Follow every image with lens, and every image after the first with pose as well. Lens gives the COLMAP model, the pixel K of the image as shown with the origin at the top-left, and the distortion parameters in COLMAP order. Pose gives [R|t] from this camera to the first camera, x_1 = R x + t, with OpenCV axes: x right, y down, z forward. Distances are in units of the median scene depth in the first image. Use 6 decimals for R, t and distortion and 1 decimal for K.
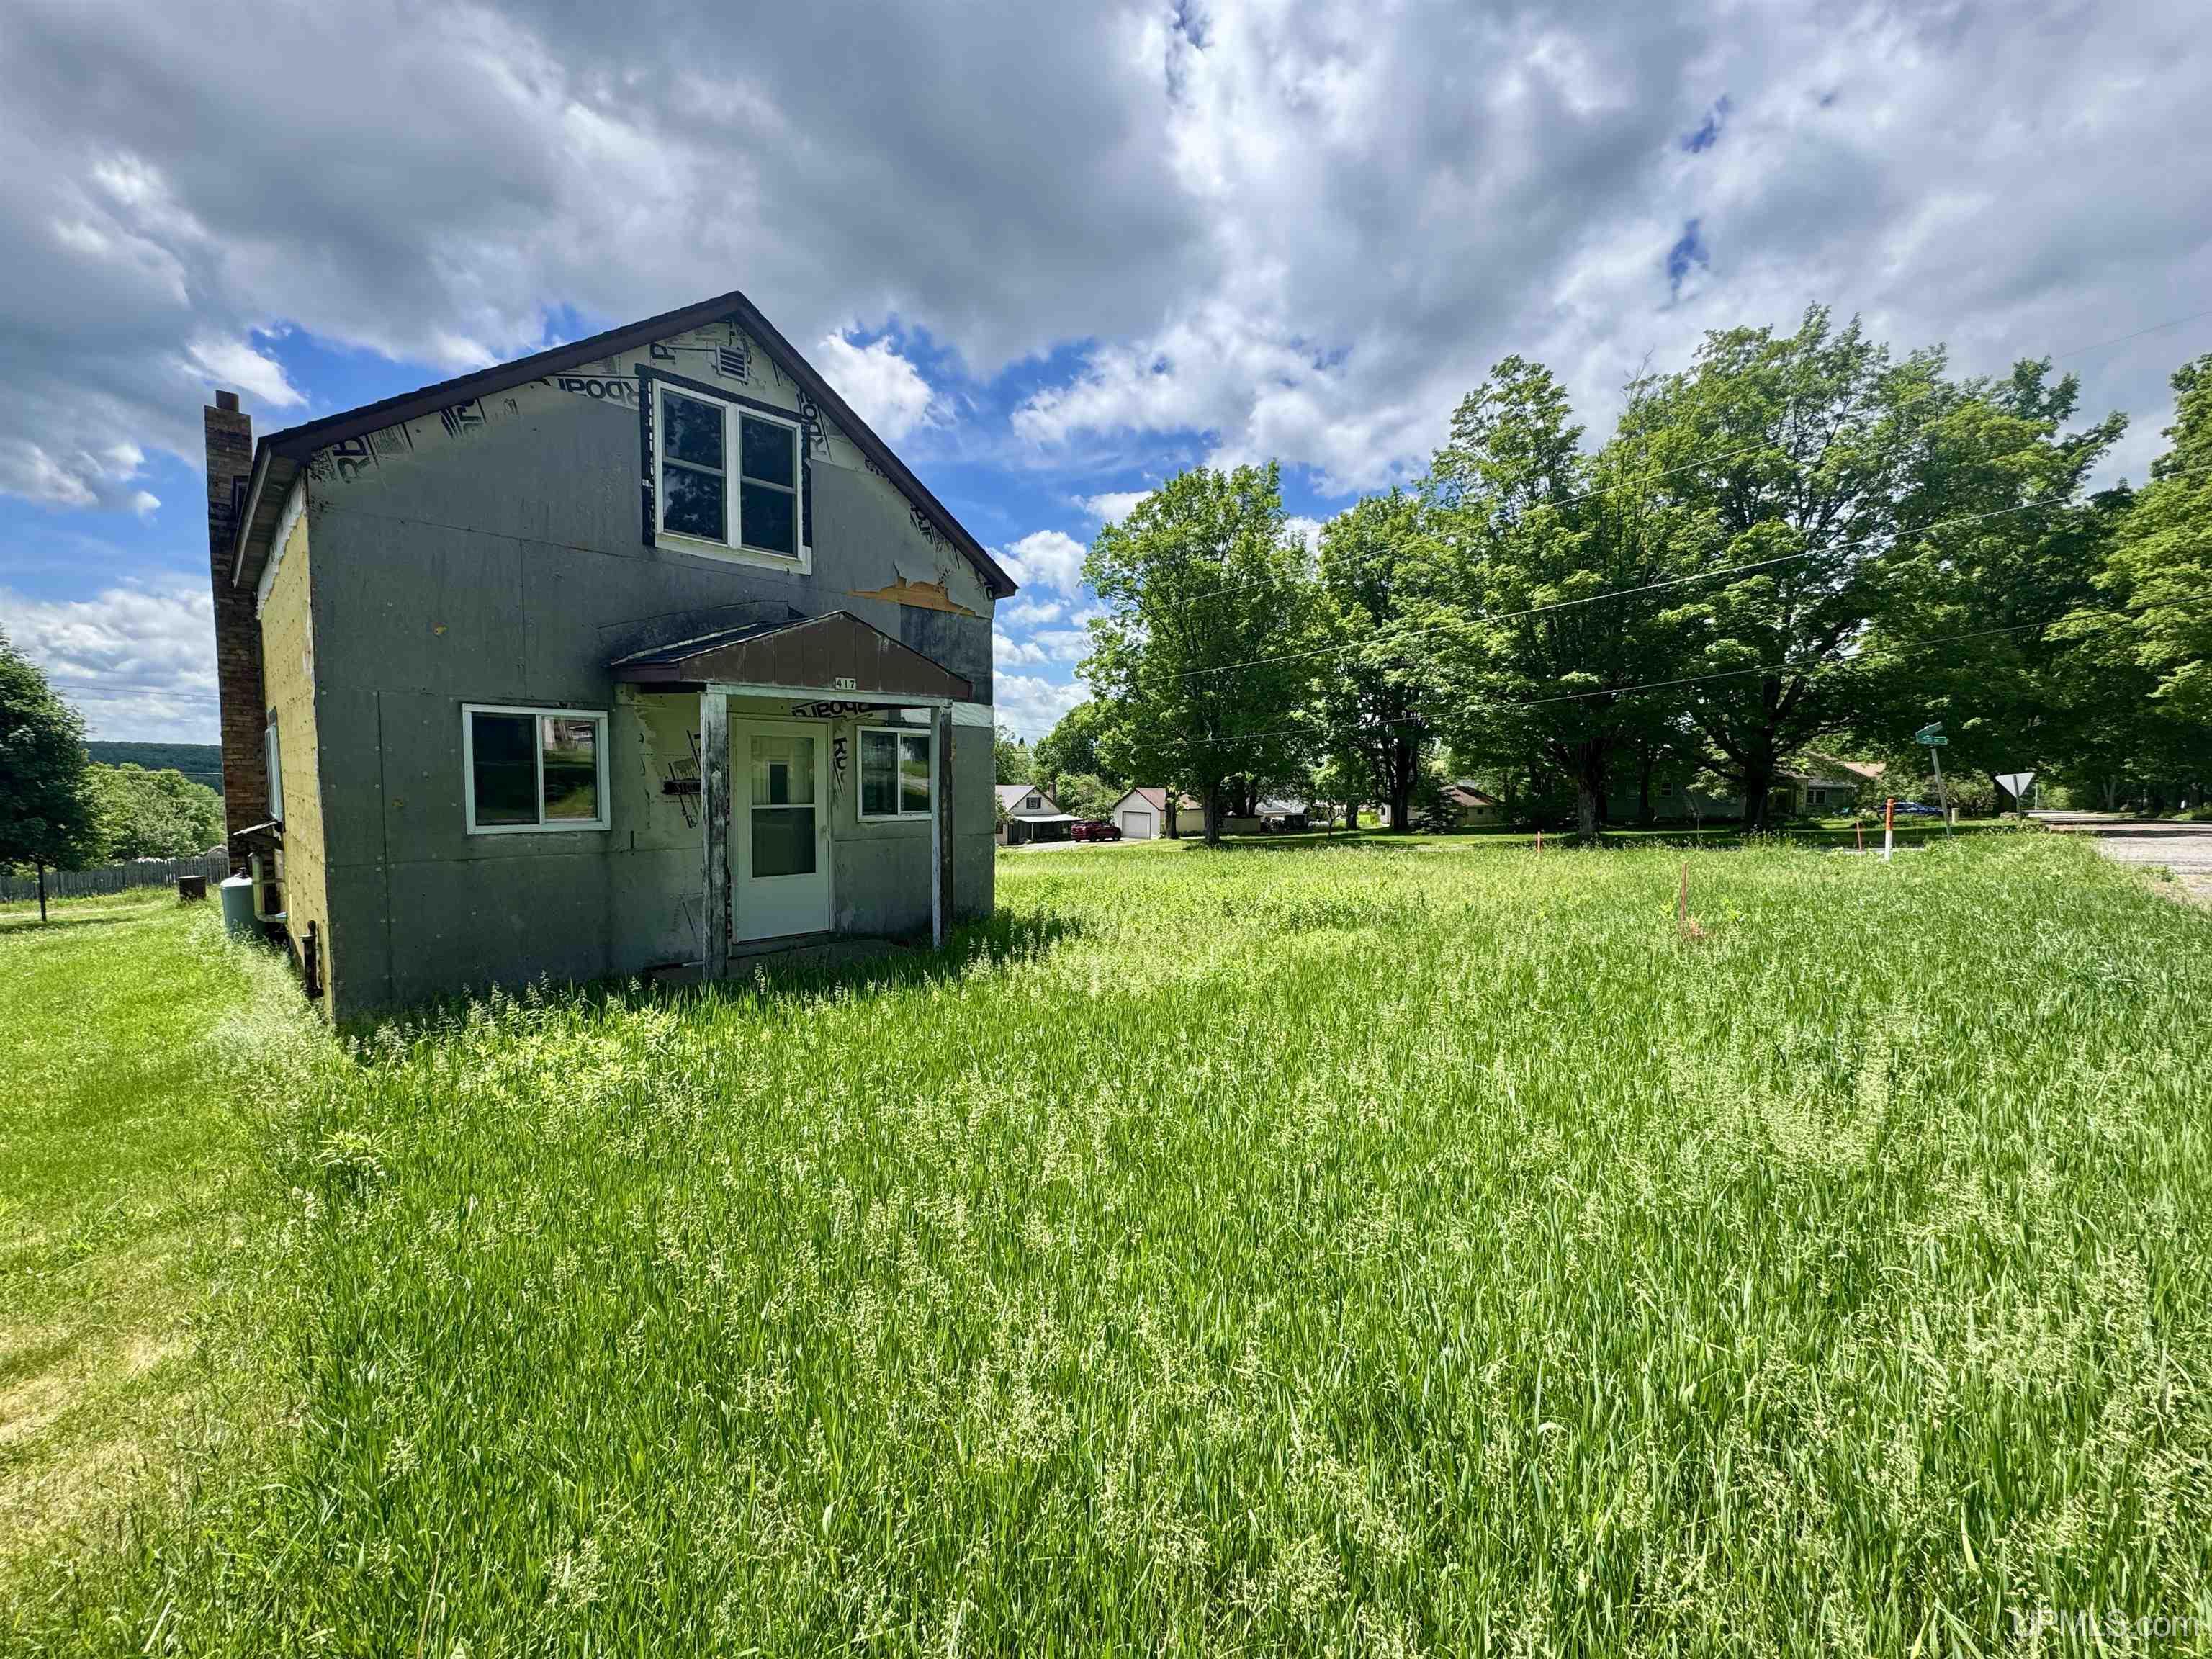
lens RADIAL K [[886.3, 0, 1102.0], [0, 886.3, 824.2], [0, 0, 1]] dist [-0.003440, 0.000734]
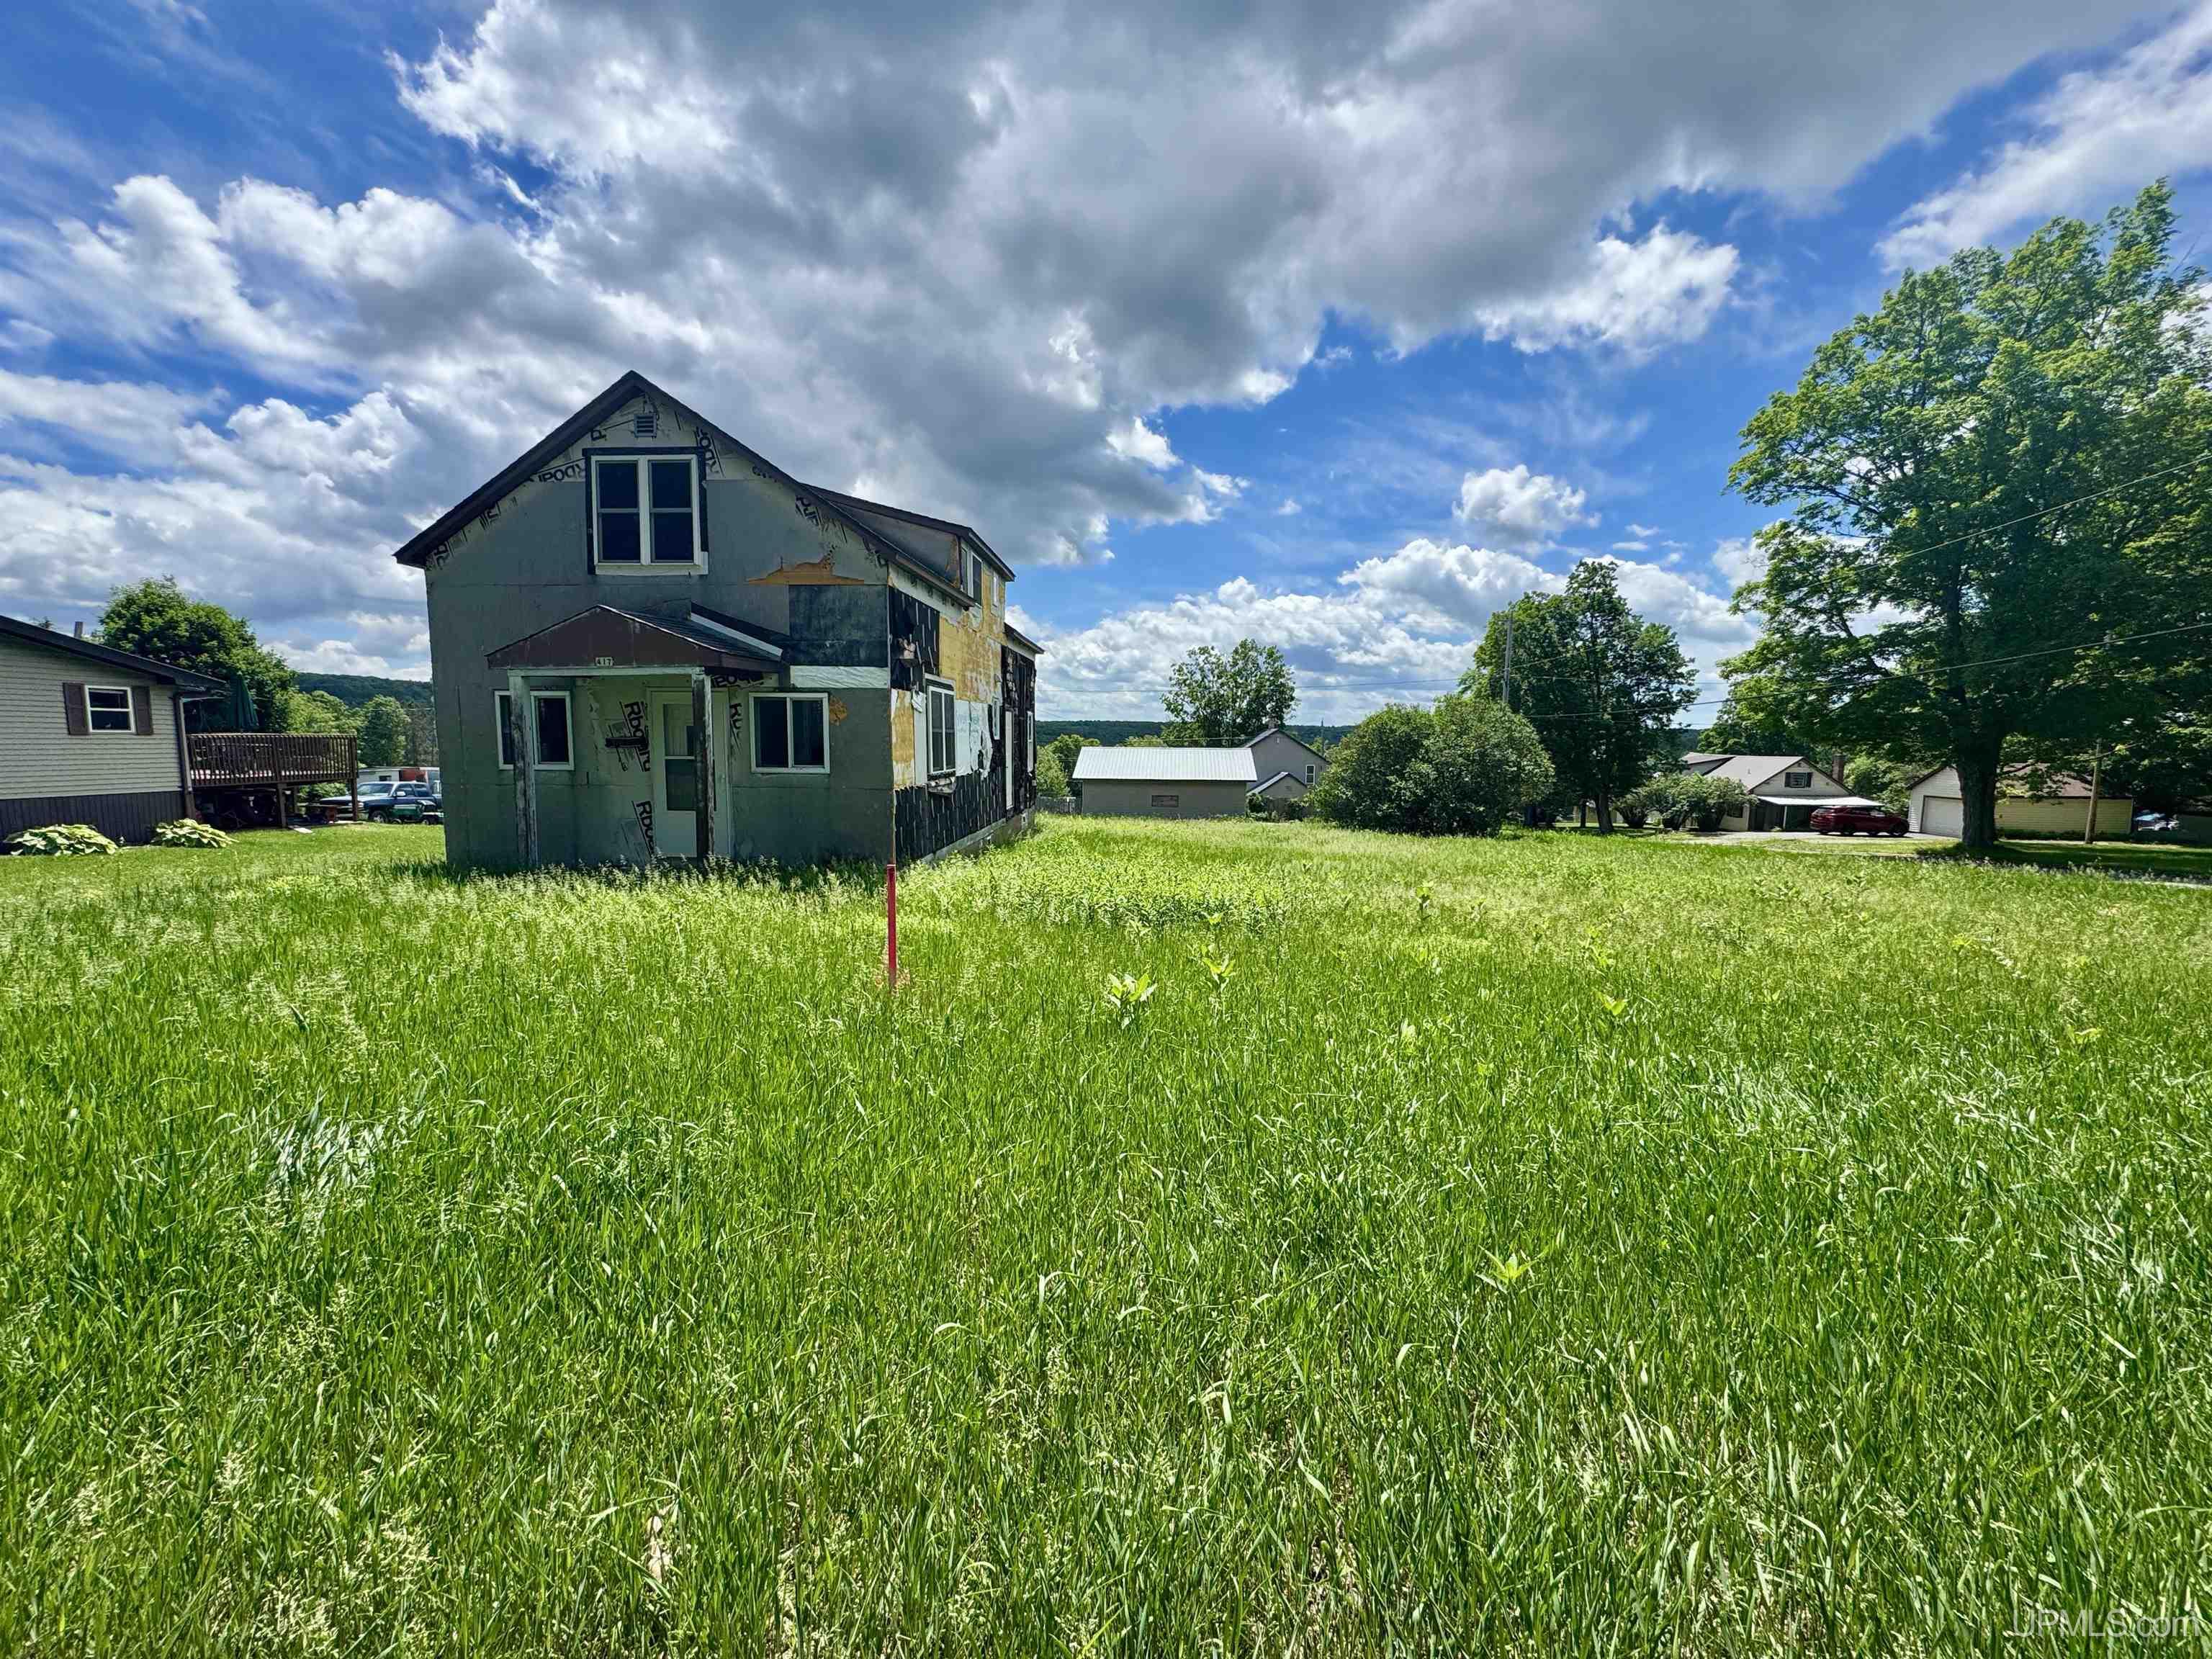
lens RADIAL K [[886.3, 0, 1107.5], [0, 886.3, 838.0], [0, 0, 1]] dist [-0.003440, 0.000734]
pose [[0.649895, 0.081900, -0.755599, 1.030536], [-0.043319, 0.996552, 0.070758, -0.021244], [0.758789, -0.013253, 0.651202, 0.610536]]
